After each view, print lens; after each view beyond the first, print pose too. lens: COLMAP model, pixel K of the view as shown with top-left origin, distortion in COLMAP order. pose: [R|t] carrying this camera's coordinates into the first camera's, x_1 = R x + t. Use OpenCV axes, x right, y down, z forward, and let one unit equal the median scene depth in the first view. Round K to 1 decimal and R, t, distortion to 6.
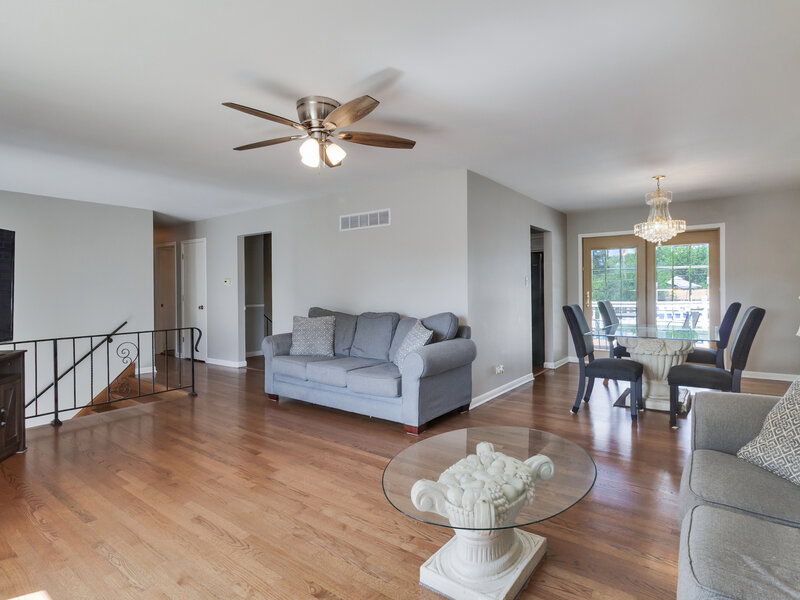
lens RADIAL K [[432.4, 0, 397.4], [0, 432.4, 292.3], [0, 0, 1]] dist [0.007961, -0.001960]
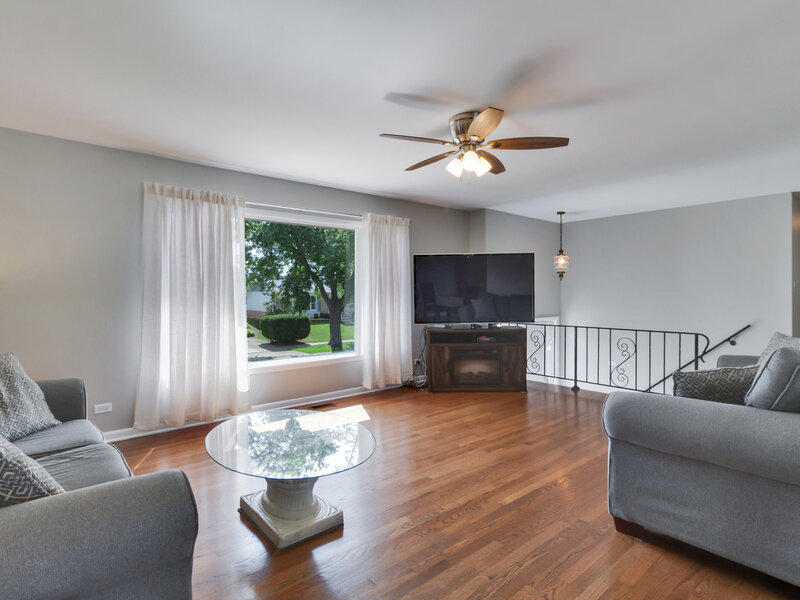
lens RADIAL K [[432.4, 0, 398.3], [0, 432.4, 299.4], [0, 0, 1]] dist [0.007961, -0.001960]
pose [[-0.242091, 0.022799, -0.969986, 0.767961], [0.005852, 0.999740, 0.022038, -0.012424], [0.970236, -0.000341, -0.242161, 0.921781]]
